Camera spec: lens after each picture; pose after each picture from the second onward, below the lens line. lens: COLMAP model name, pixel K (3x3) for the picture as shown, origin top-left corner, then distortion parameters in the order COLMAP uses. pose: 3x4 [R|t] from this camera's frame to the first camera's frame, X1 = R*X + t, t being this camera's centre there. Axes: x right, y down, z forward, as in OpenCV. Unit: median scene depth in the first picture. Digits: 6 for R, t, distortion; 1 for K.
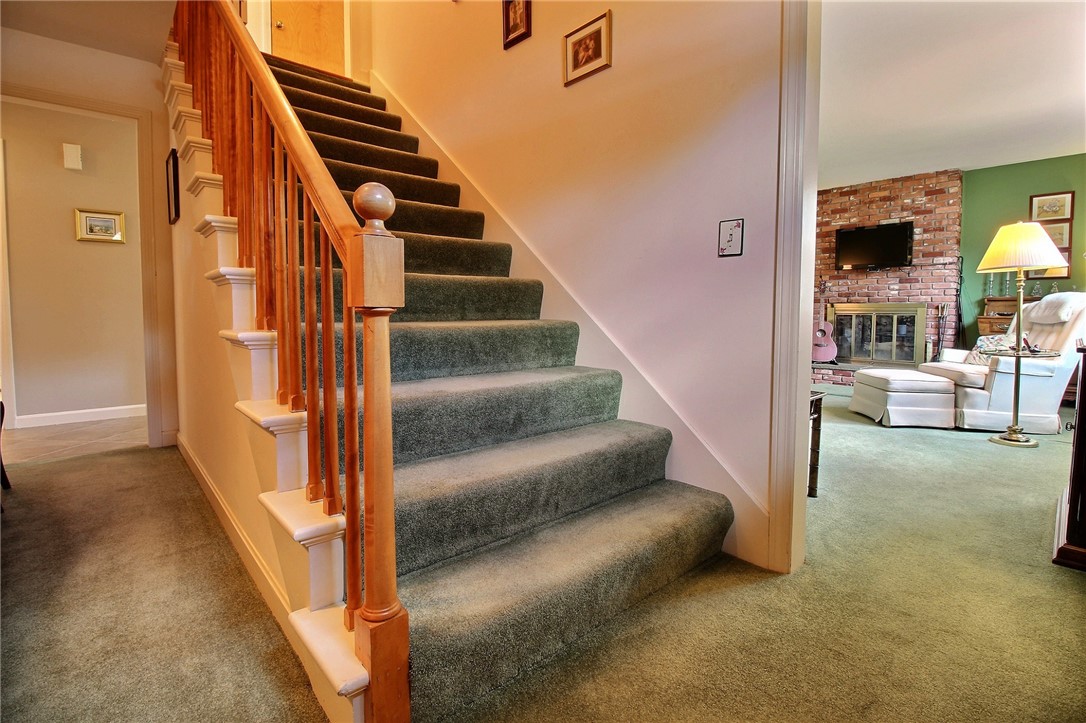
lens RADIAL K [[501.0, 0, 546.9], [0, 501.0, 340.7], [0, 0, 1]] dist [0.004032, -0.016057]
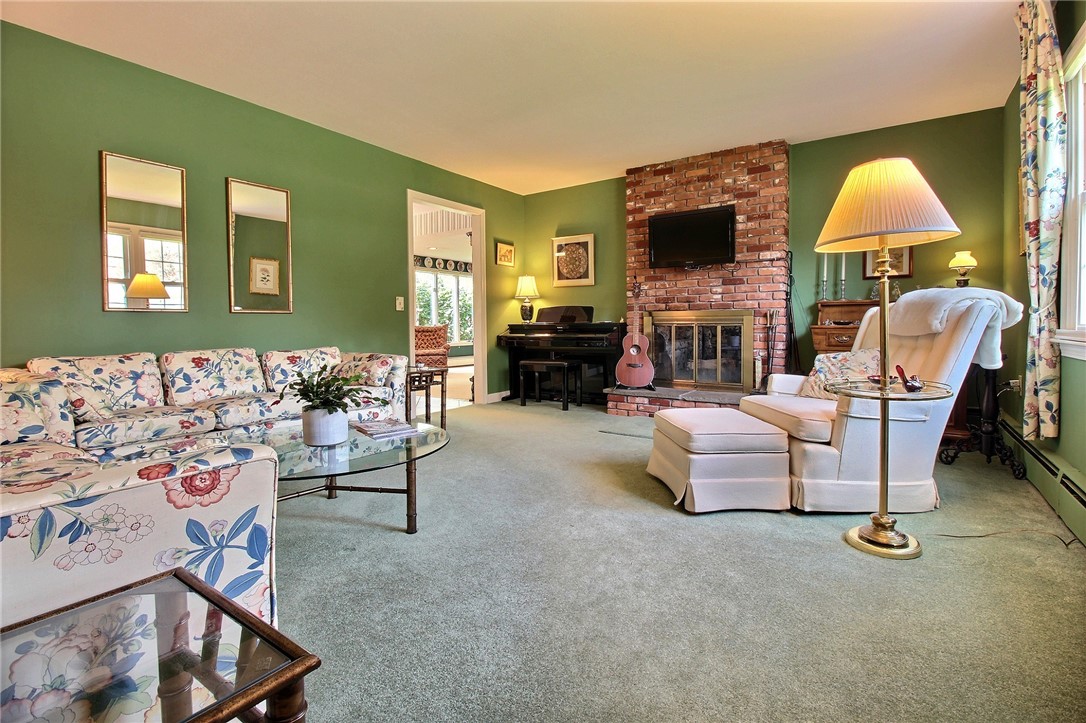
lens RADIAL K [[501.0, 0, 546.9], [0, 501.0, 340.7], [0, 0, 1]] dist [0.004032, -0.016057]
pose [[0.971327, -0.016111, 0.237200, 0.261843], [0.022204, 0.999488, -0.023040, -0.015951], [-0.236707, 0.027646, 0.971188, 0.318373]]
